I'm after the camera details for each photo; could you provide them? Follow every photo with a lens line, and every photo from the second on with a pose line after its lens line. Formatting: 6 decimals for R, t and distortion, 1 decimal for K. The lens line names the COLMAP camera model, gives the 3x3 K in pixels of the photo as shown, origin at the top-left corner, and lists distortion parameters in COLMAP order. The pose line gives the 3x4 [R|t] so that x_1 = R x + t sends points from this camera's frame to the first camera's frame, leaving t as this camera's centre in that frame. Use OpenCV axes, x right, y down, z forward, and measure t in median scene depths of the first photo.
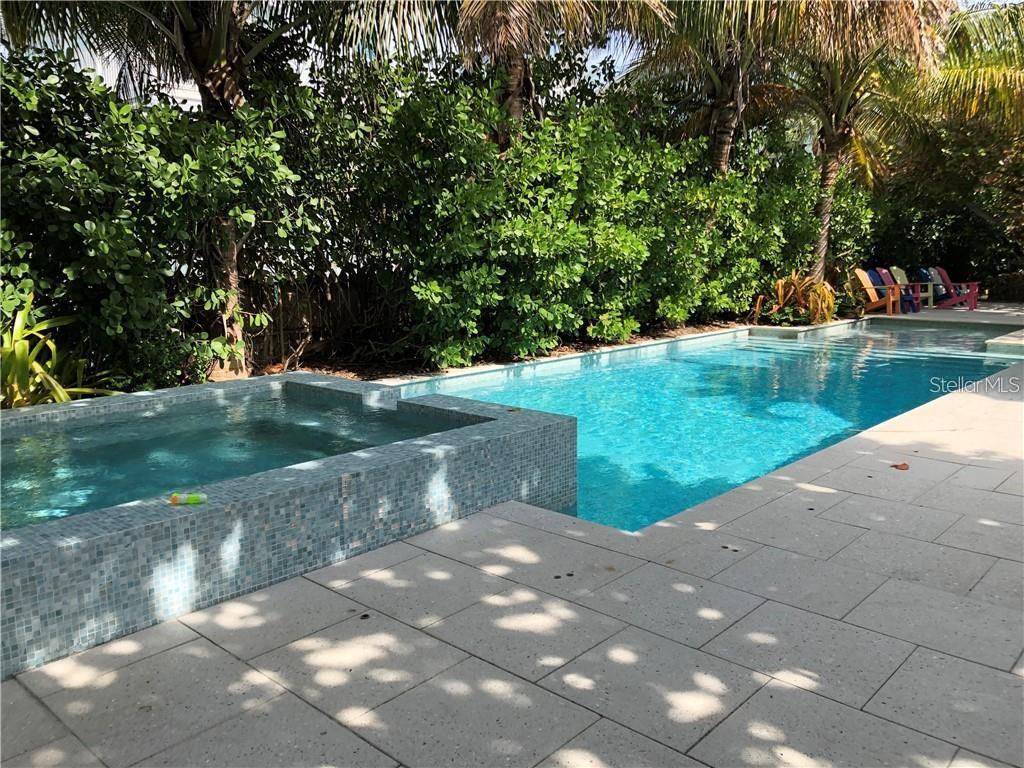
lens RADIAL K [[830.8, 0, 512.0], [0, 830.8, 384.0], [0, 0, 1]] dist [0.047369, 0.001404]
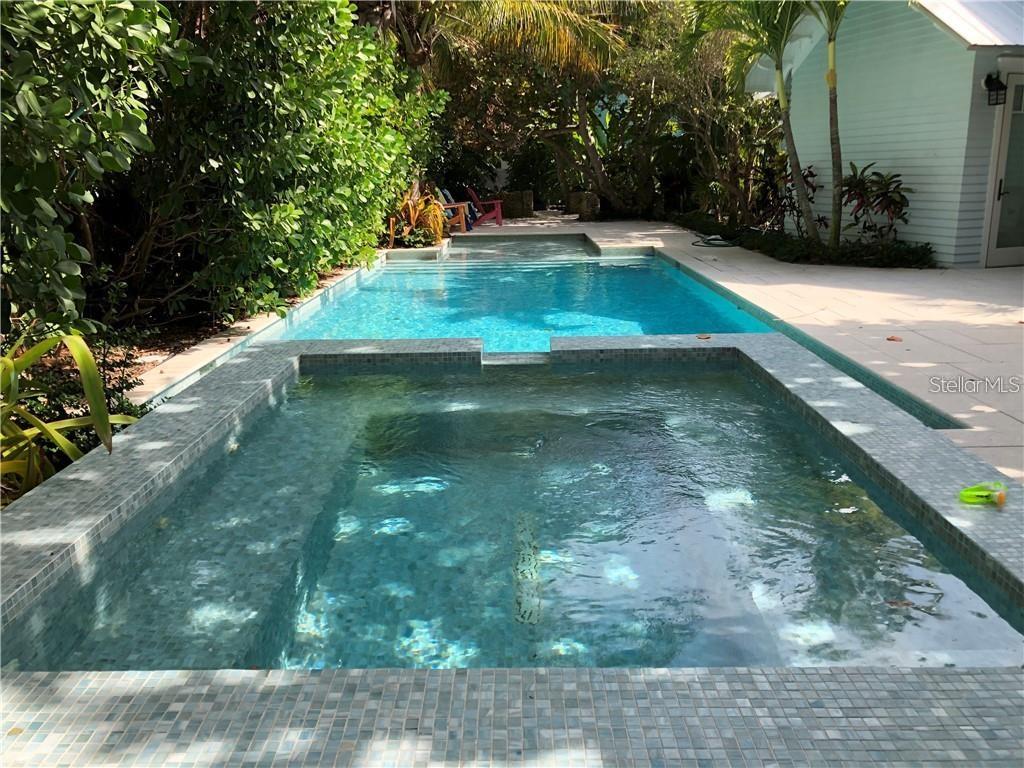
lens RADIAL K [[830.8, 0, 512.0], [0, 830.8, 384.0], [0, 0, 1]] dist [0.047369, 0.001404]
pose [[0.738452, -0.176178, 0.650884, -0.265586], [0.124162, 0.984286, 0.125556, -0.019905], [-0.662776, -0.011902, 0.748723, 0.180607]]
